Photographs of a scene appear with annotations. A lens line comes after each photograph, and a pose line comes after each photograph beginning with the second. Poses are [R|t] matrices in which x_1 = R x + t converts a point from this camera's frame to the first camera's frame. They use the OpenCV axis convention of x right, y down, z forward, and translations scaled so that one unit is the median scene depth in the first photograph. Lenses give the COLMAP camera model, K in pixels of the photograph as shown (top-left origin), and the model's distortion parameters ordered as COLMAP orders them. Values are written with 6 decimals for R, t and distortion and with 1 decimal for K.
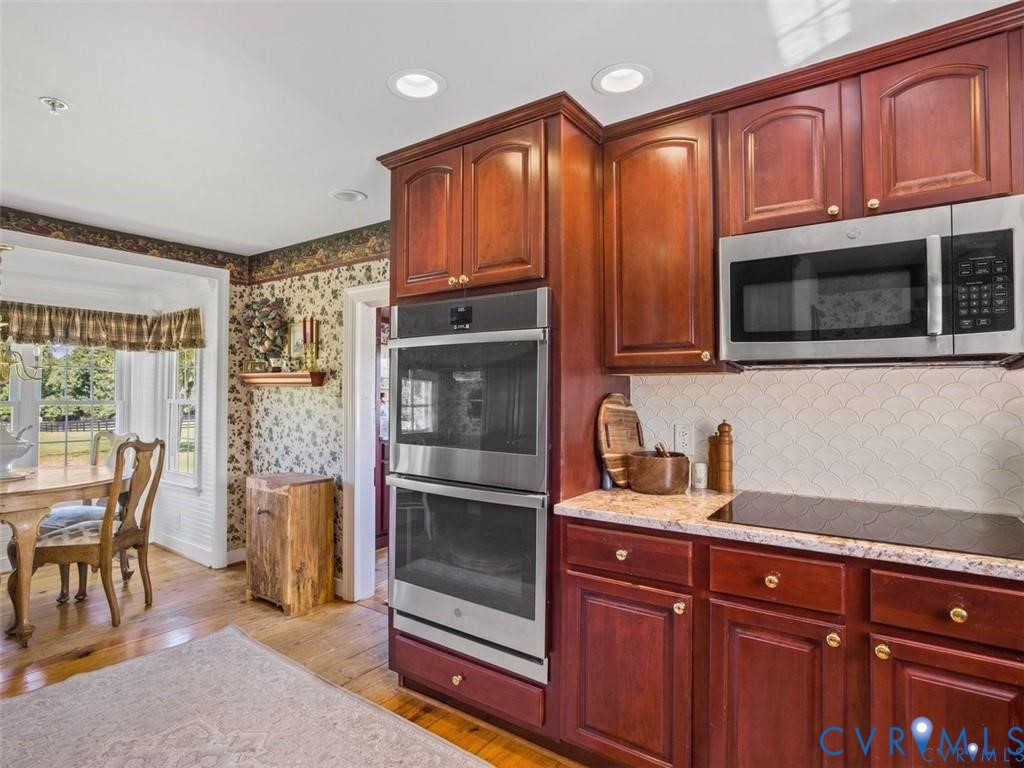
lens RADIAL K [[551.5, 0, 512.0], [0, 551.5, 384.0], [0, 0, 1]] dist [-0.041723, 0.022340]
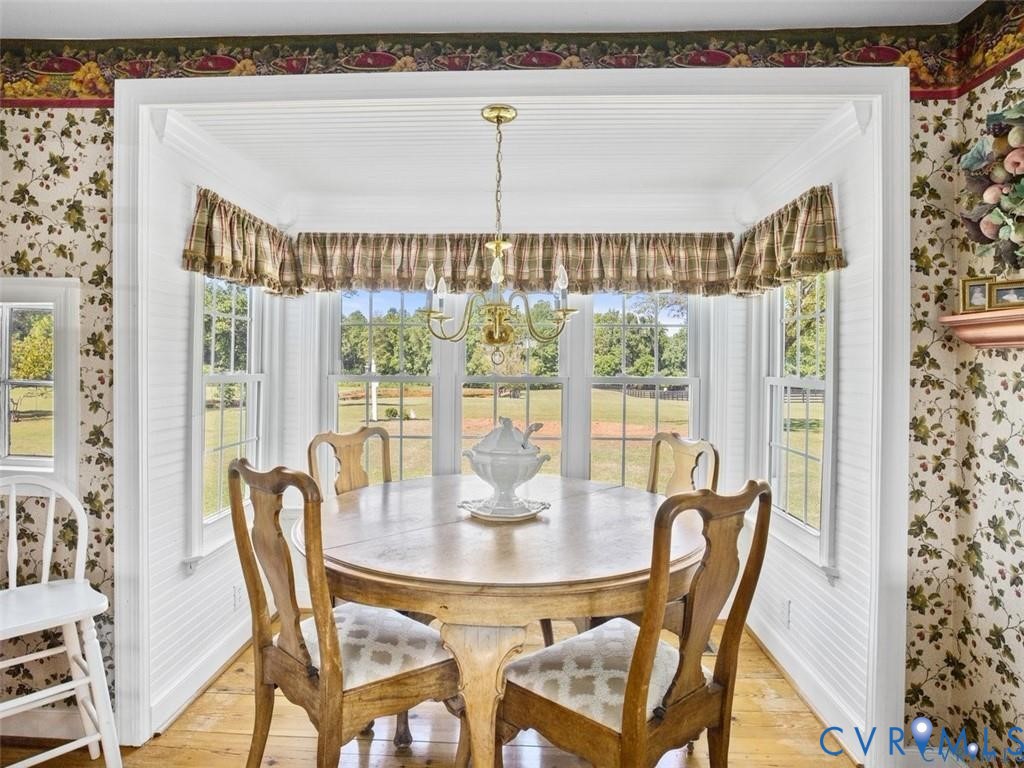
lens RADIAL K [[532.3, 0, 514.4], [0, 532.3, 358.9], [0, 0, 1]] dist [-0.043781, 0.019726]
pose [[0.545352, -0.006914, -0.838178, -0.349745], [0.007143, 0.999968, -0.003601, 0.009872], [0.838176, -0.004024, 0.545384, 0.531437]]
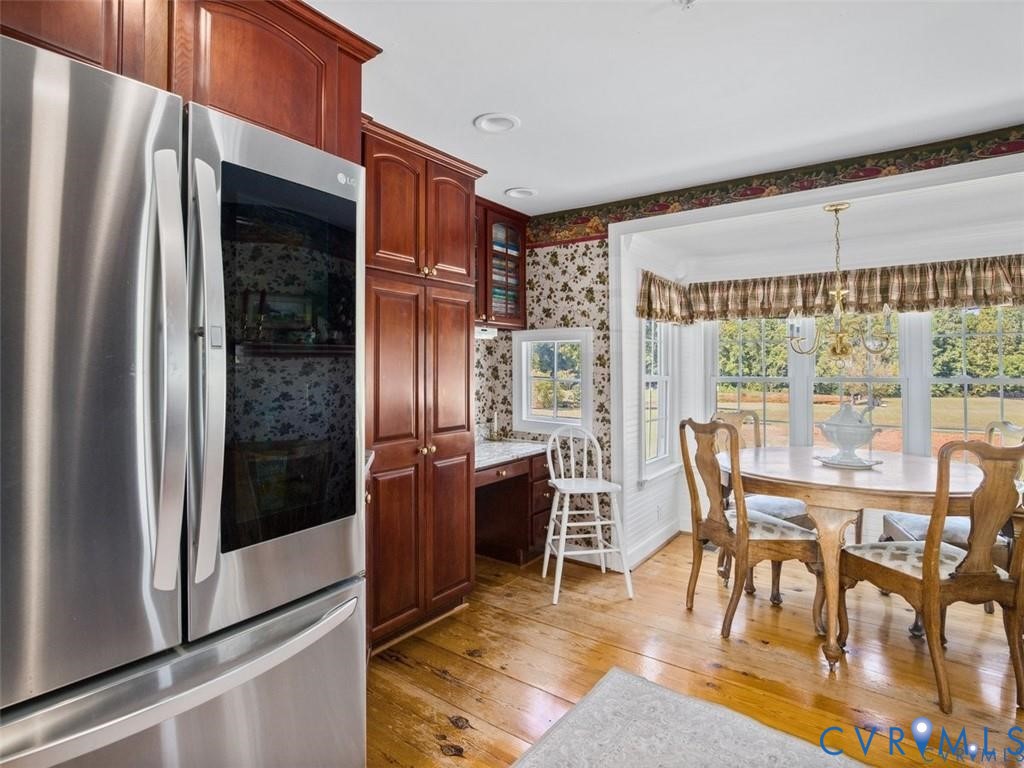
lens RADIAL K [[532.3, 0, 514.4], [0, 532.3, 358.9], [0, 0, 1]] dist [-0.043781, 0.019726]
pose [[-0.026269, -0.021095, -0.999432, -0.044794], [0.018025, 0.999605, -0.021573, 0.007317], [0.999492, -0.018582, -0.025879, 0.361372]]
